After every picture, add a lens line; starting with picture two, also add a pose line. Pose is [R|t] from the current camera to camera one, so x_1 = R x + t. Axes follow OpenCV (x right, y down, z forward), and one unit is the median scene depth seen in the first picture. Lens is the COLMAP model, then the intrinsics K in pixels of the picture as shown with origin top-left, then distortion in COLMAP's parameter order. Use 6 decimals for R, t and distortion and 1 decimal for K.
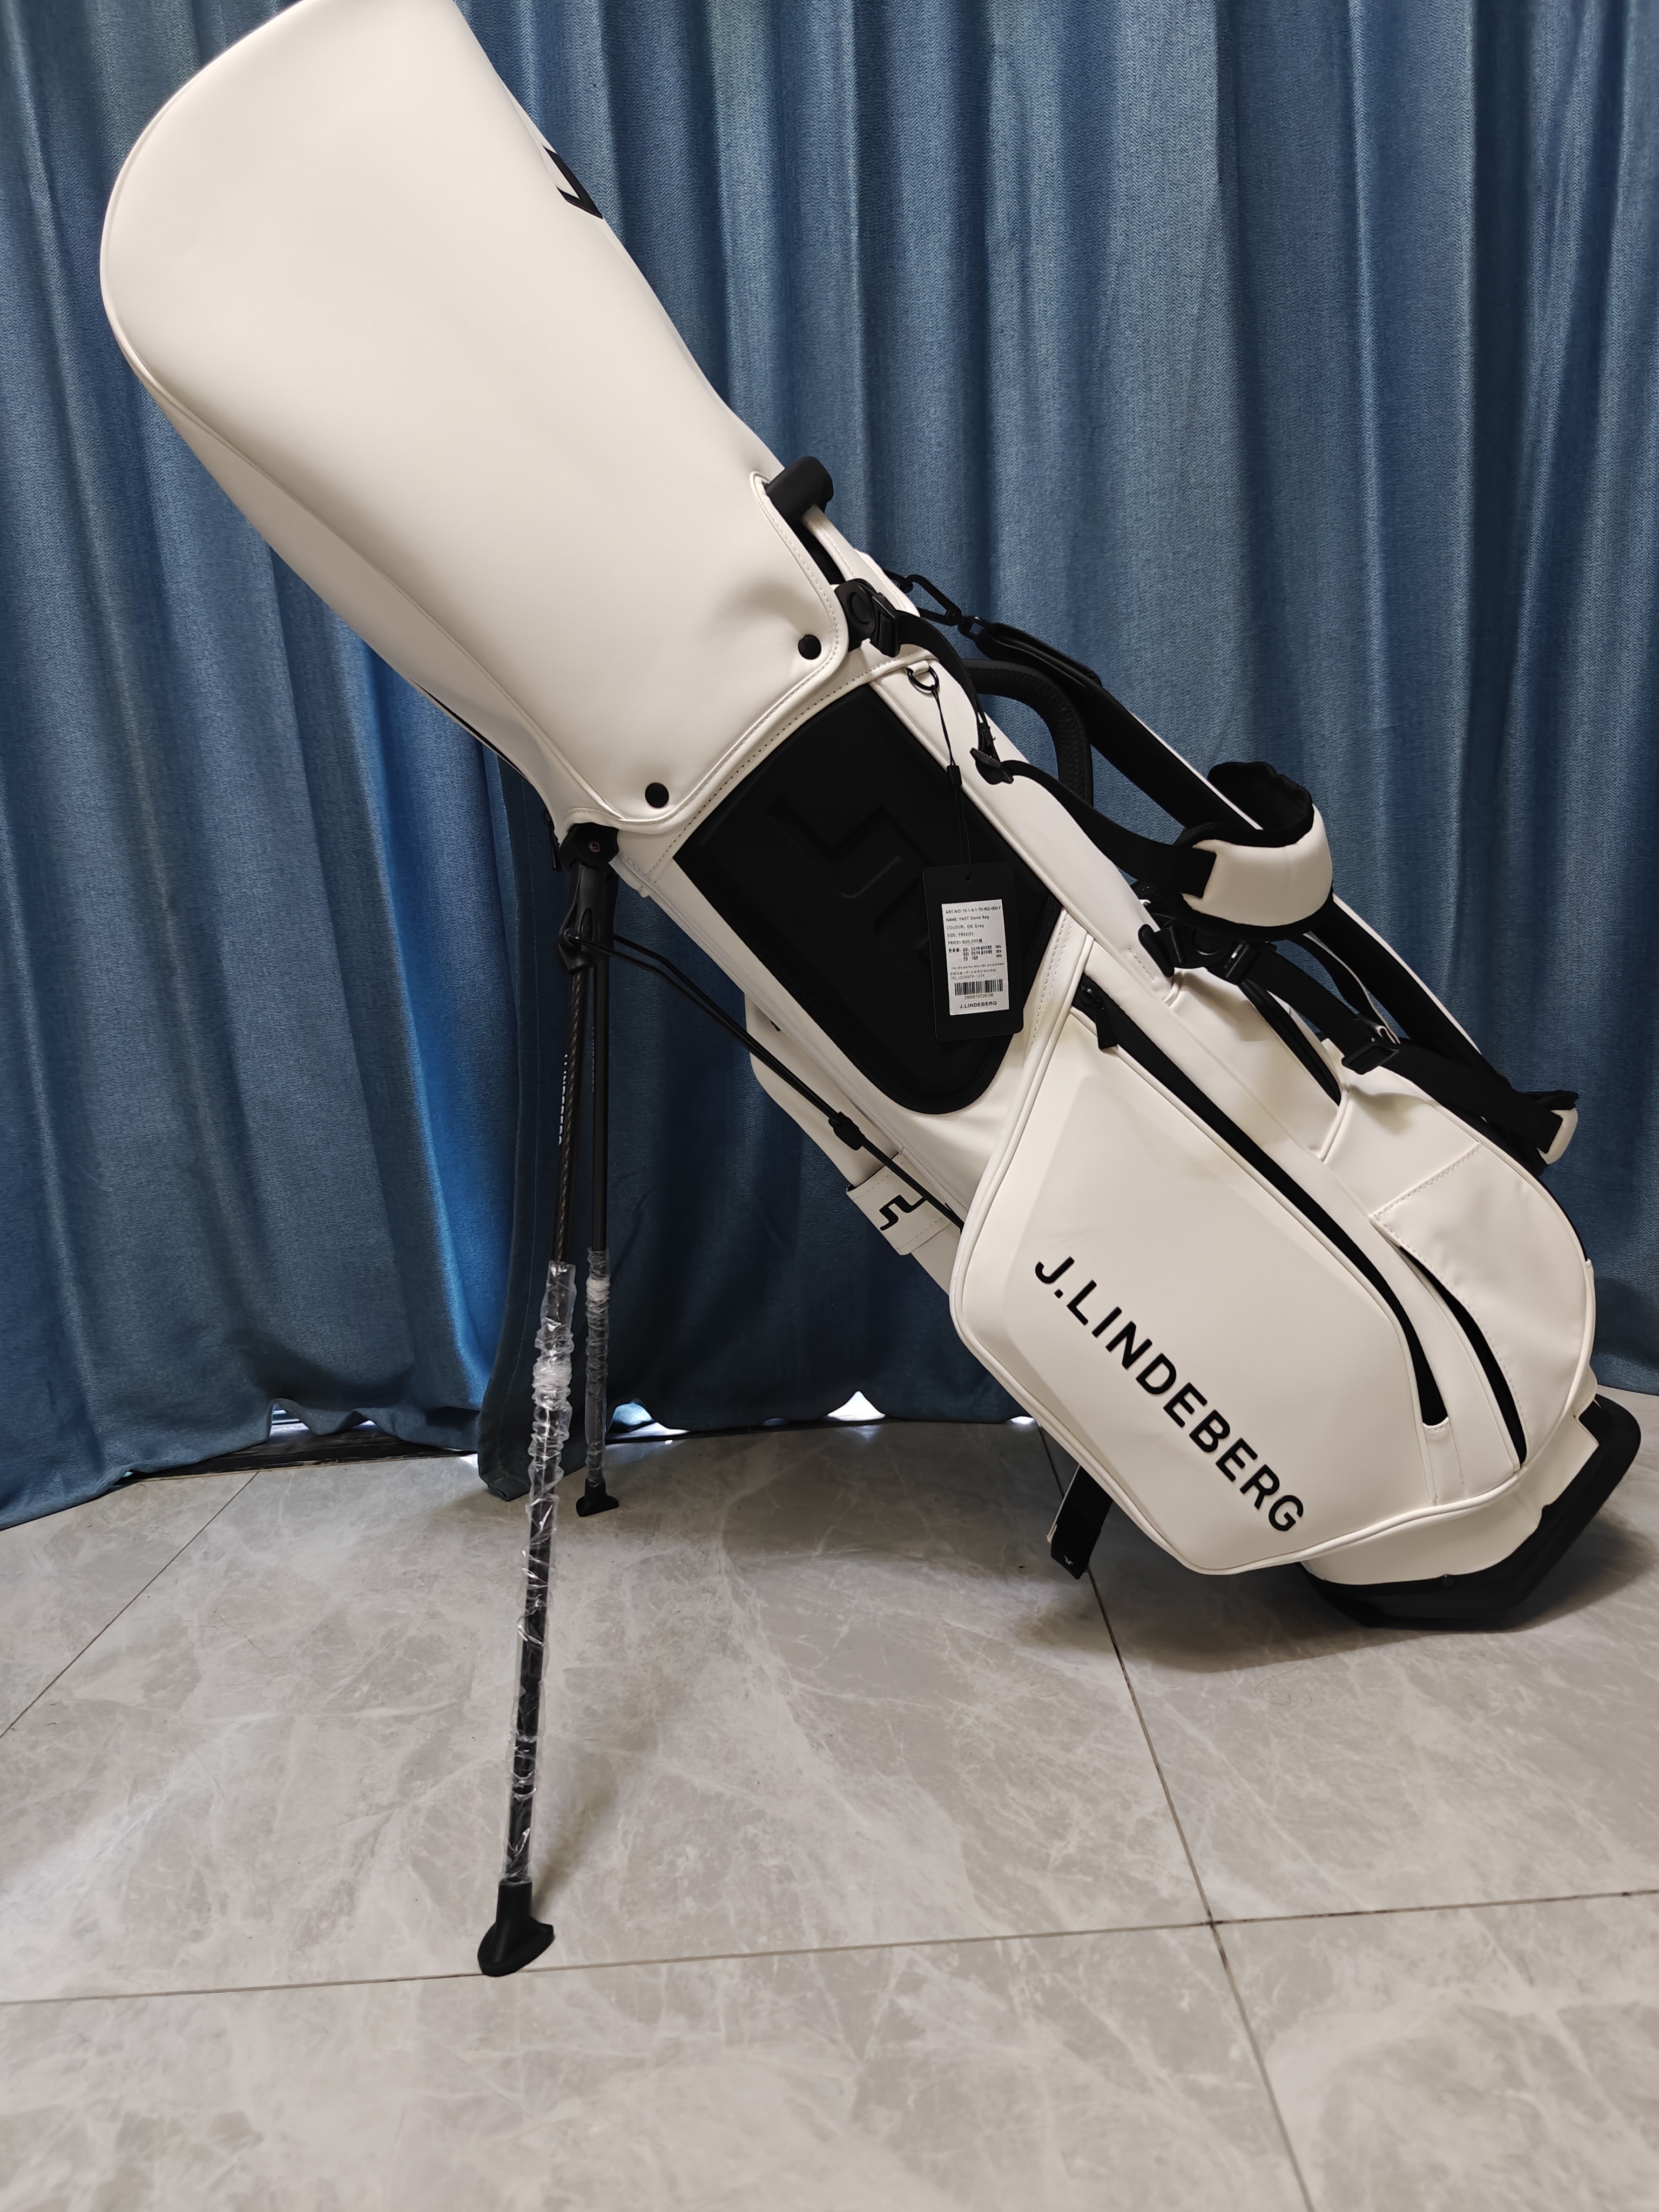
lens RADIAL K [[1494.2, 0, 824.8], [0, 1494.2, 1081.0], [0, 0, 1]] dist [0.056720, -0.051053]
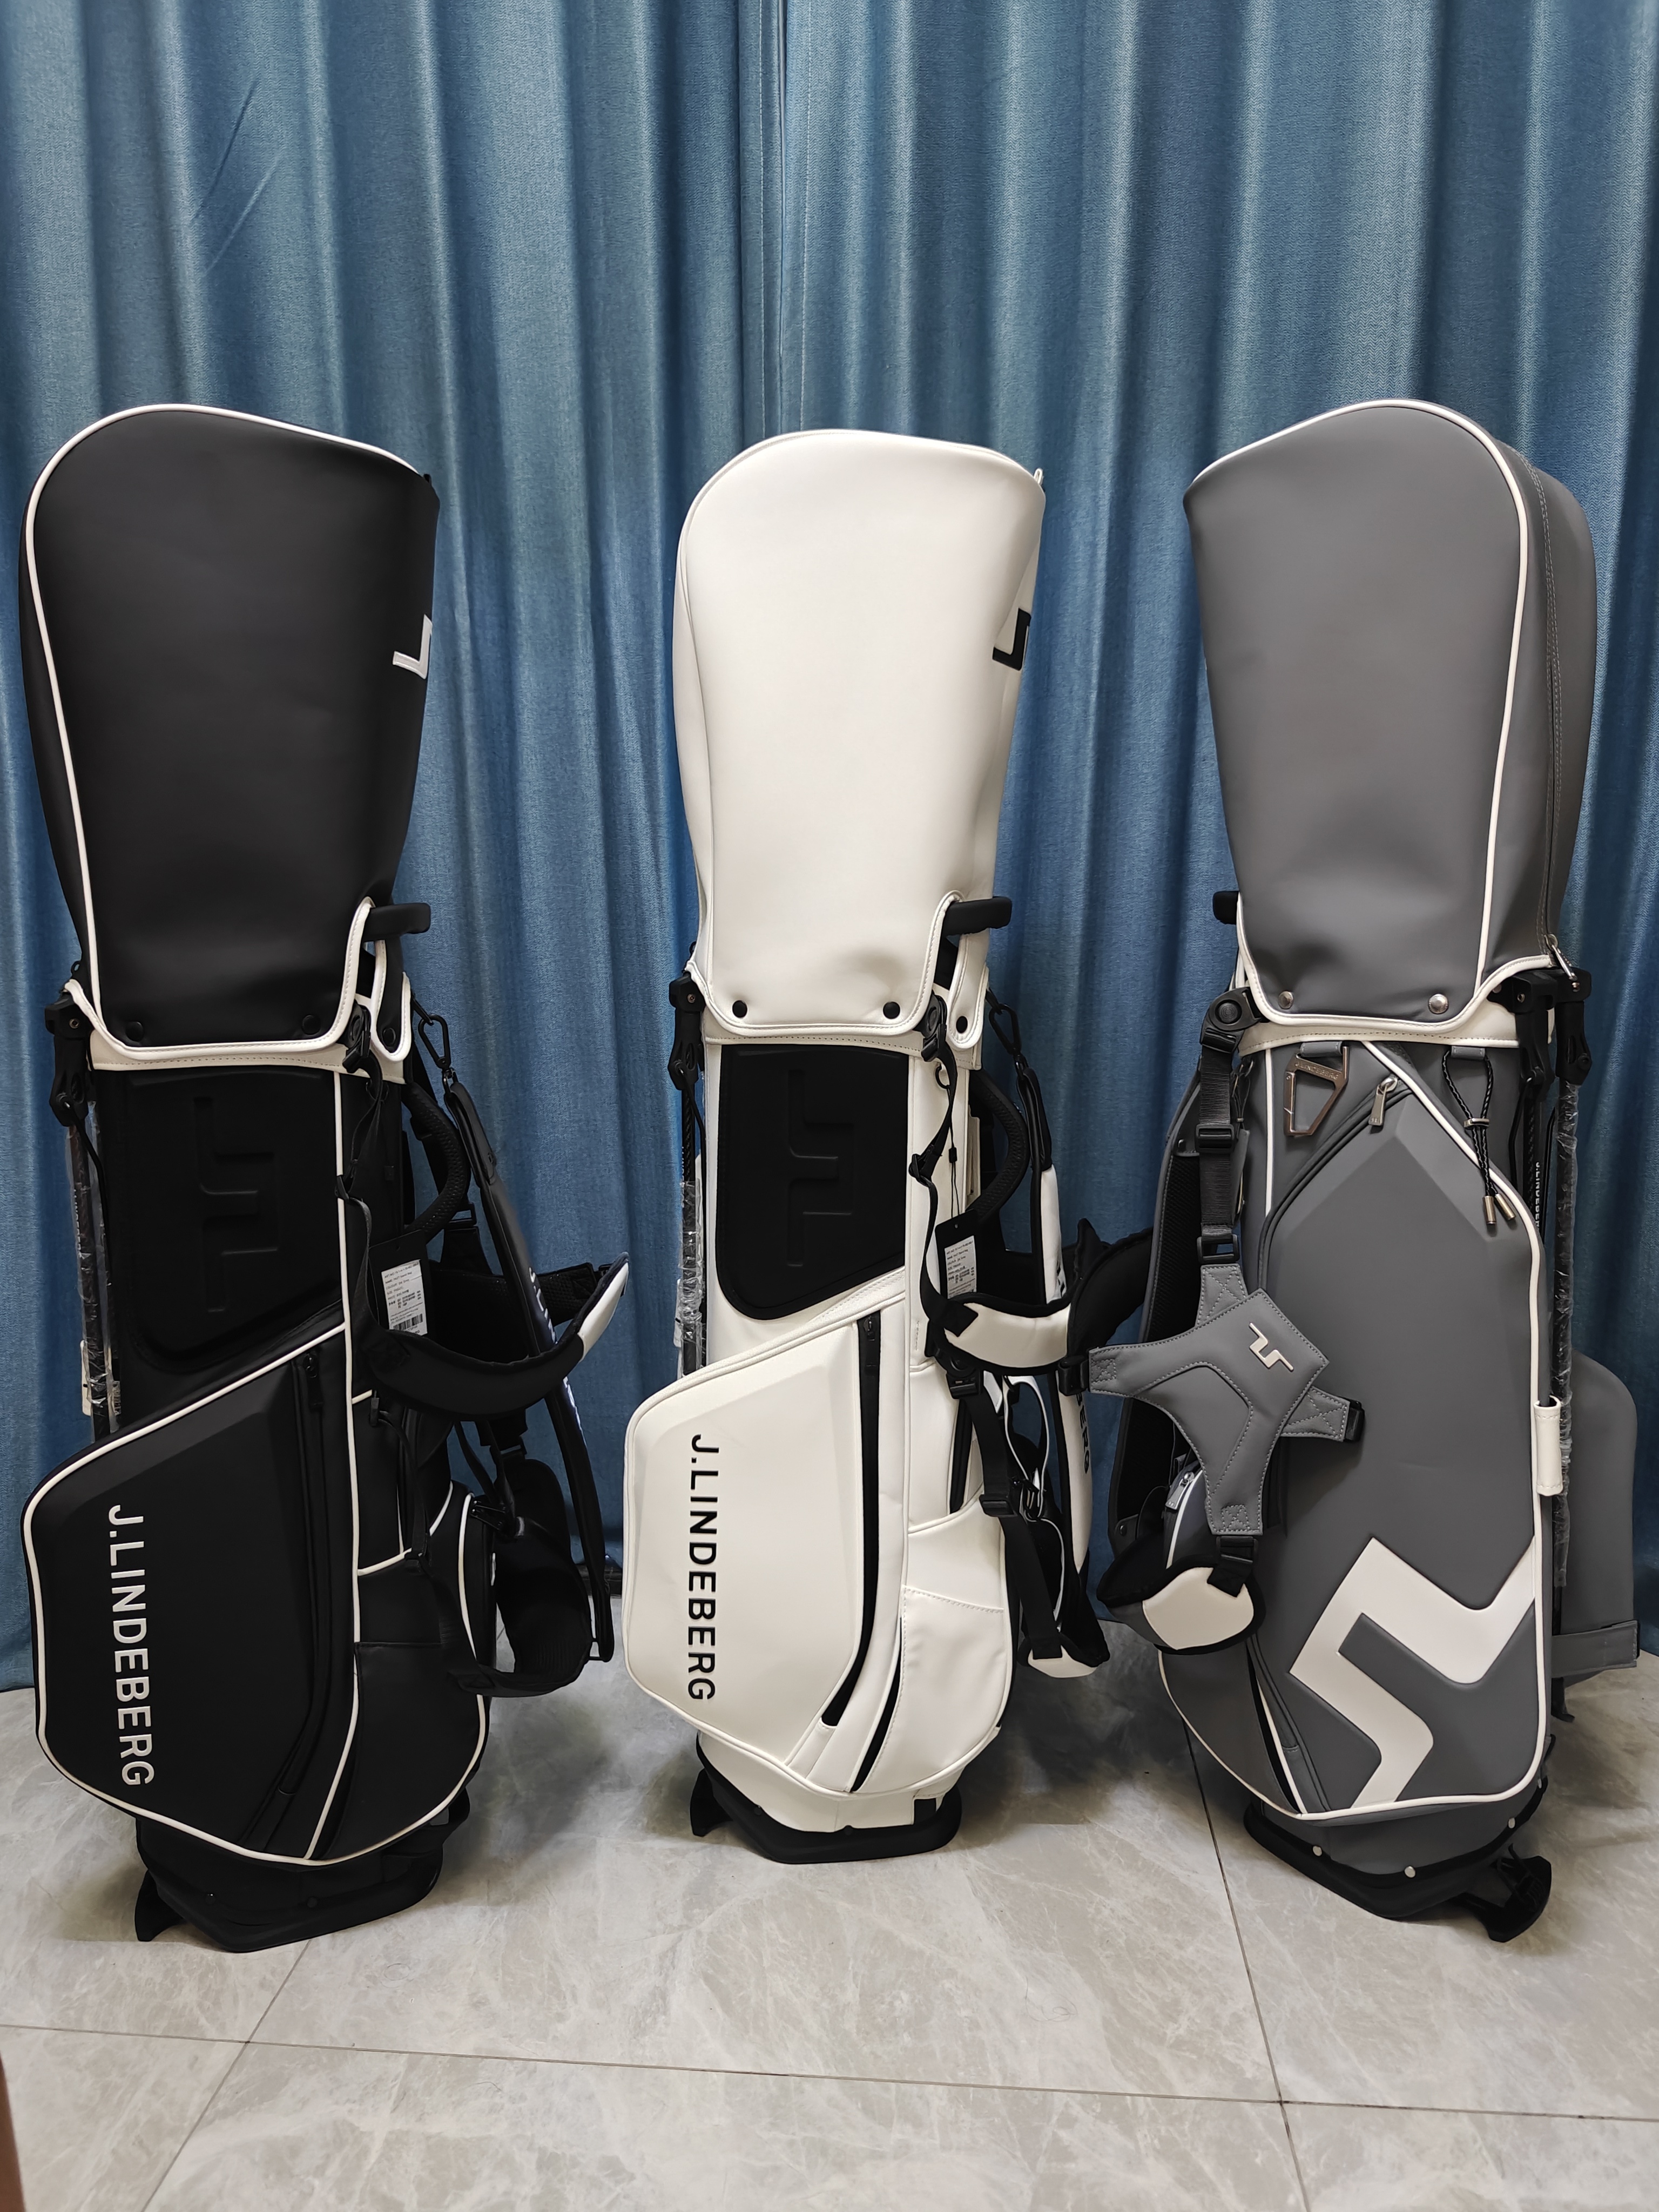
lens RADIAL K [[1494.2, 0, 832.2], [0, 1494.2, 1115.2], [0, 0, 1]] dist [0.056720, -0.051053]
pose [[0.994975, 0.076033, -0.065142, -0.125442], [-0.074721, 0.996954, 0.022351, -0.325918], [0.066643, -0.017371, 0.997626, -0.382797]]
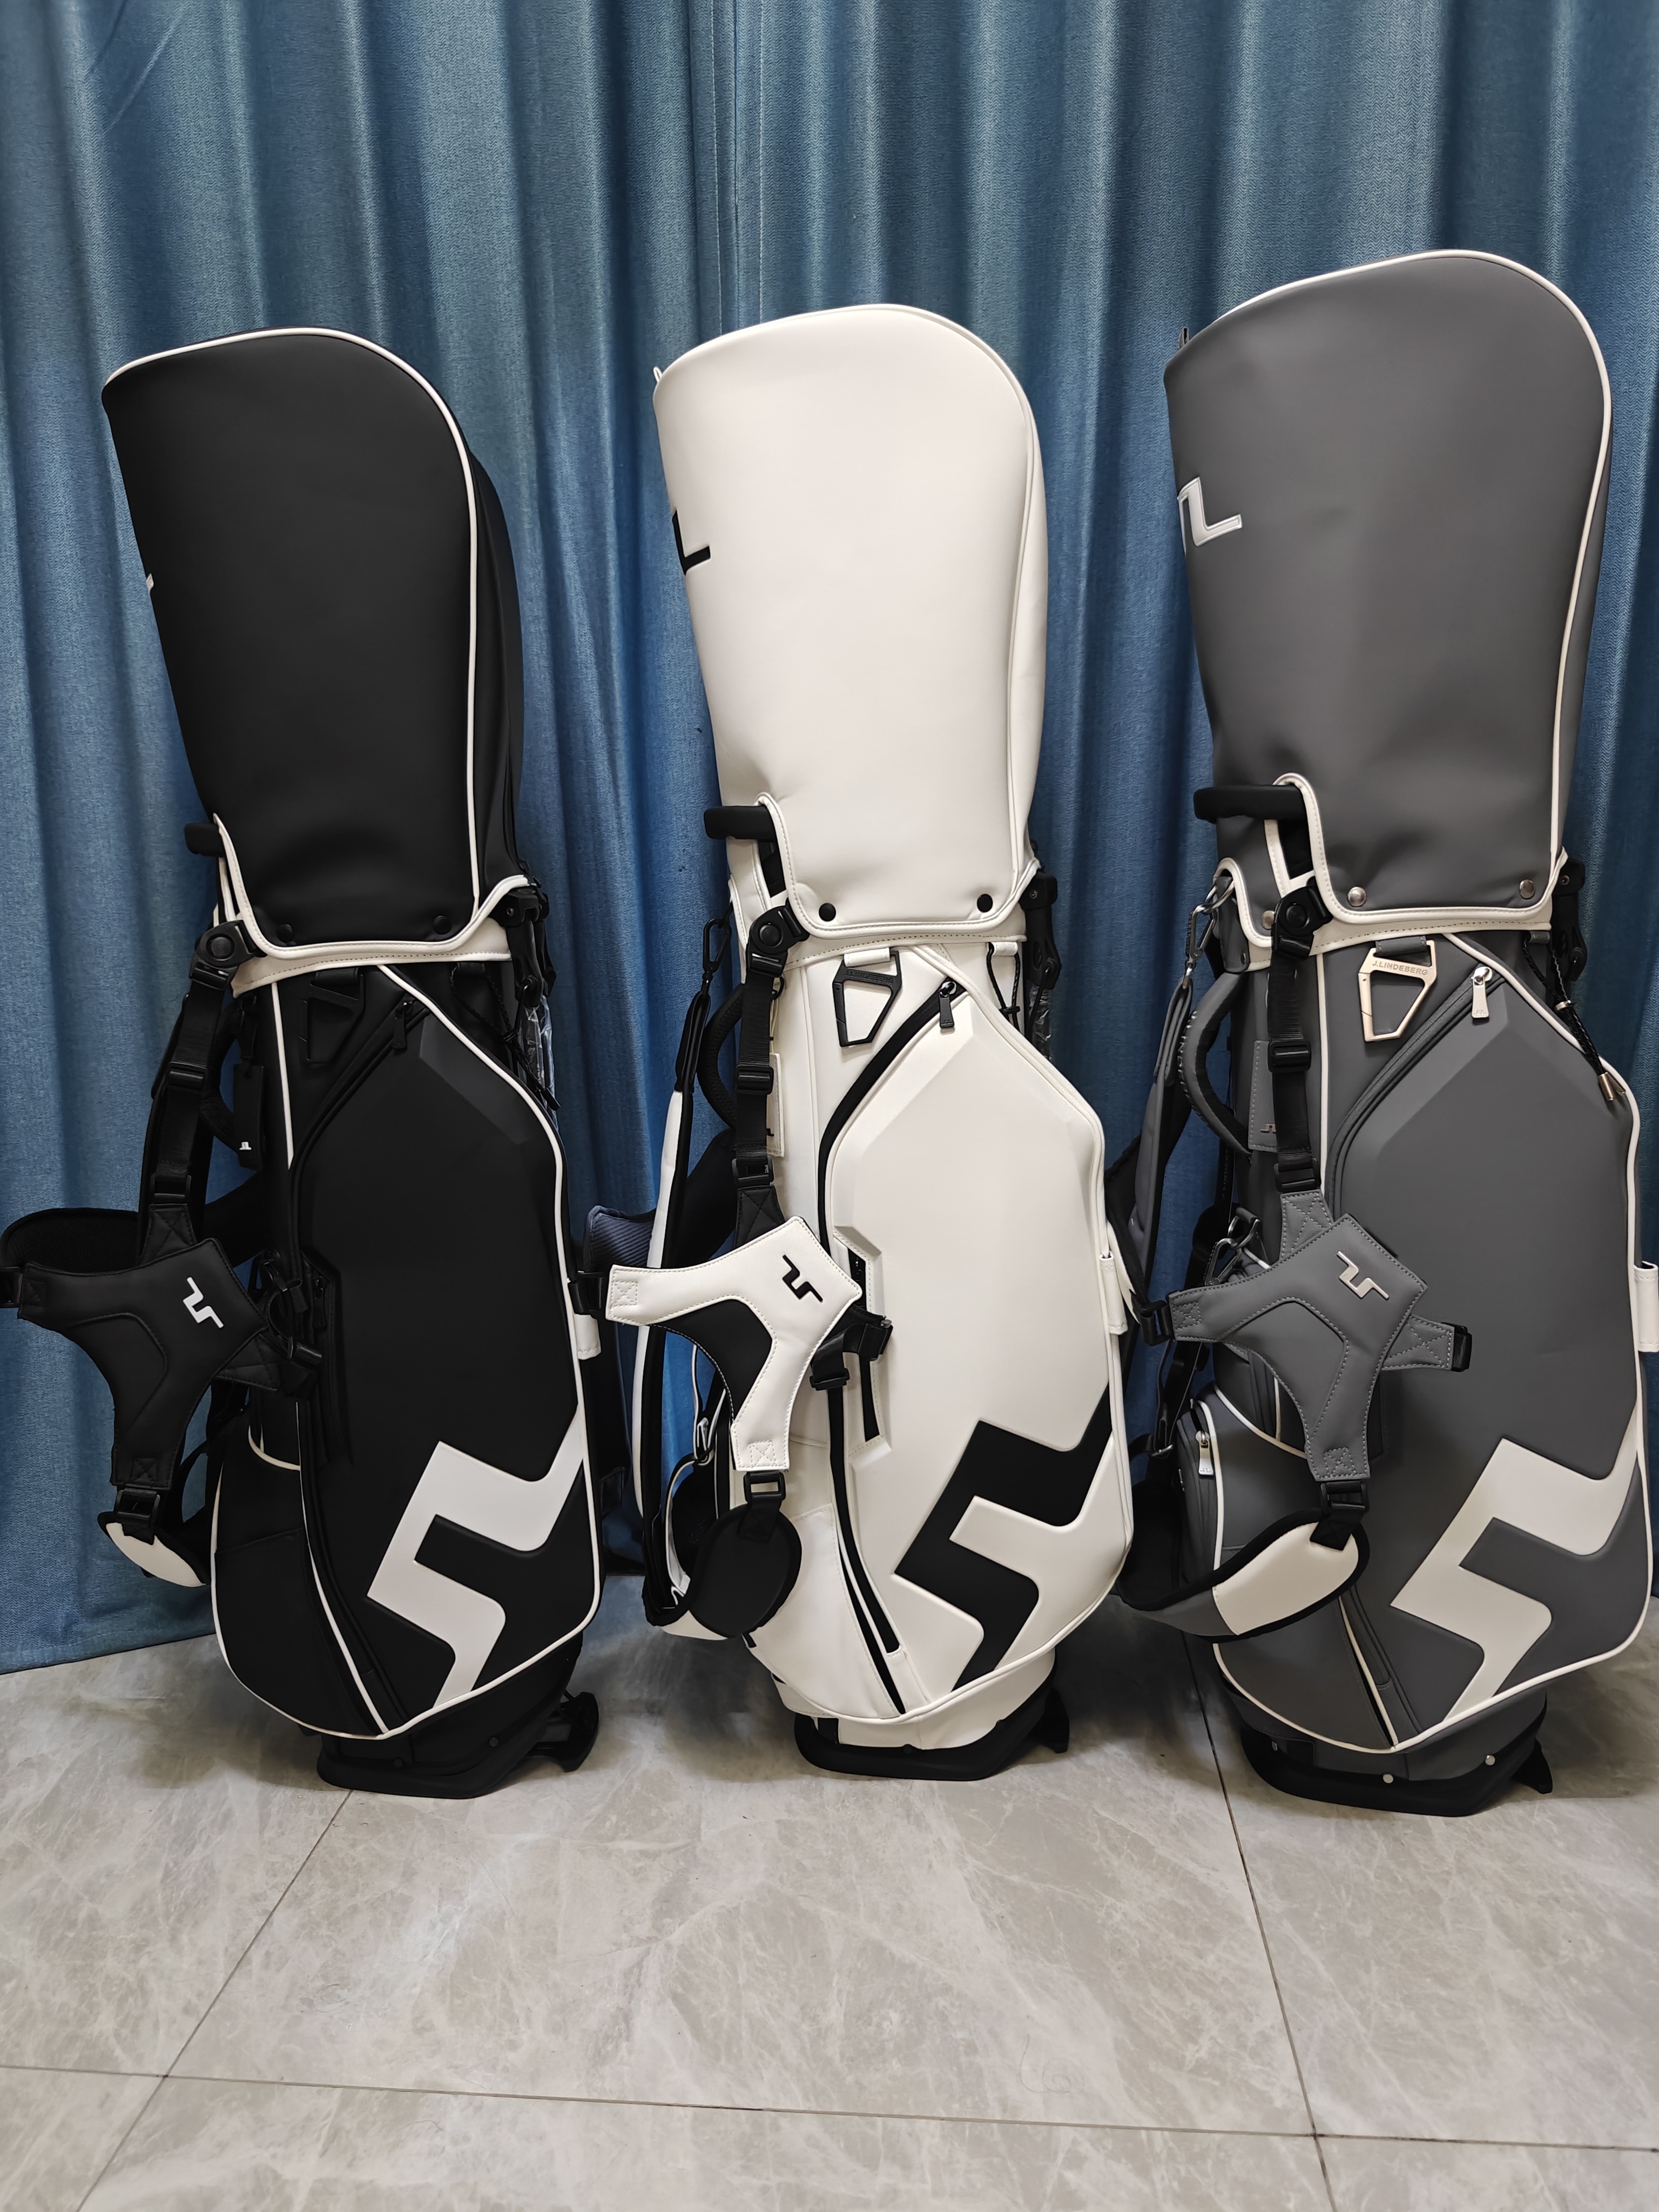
lens RADIAL K [[1494.2, 0, 832.6], [0, 1494.2, 1094.2], [0, 0, 1]] dist [0.056720, -0.051053]
pose [[0.995688, 0.060974, -0.069917, -0.097834], [-0.058893, 0.997769, 0.031458, -0.290190], [0.071680, -0.027205, 0.997057, -0.236858]]
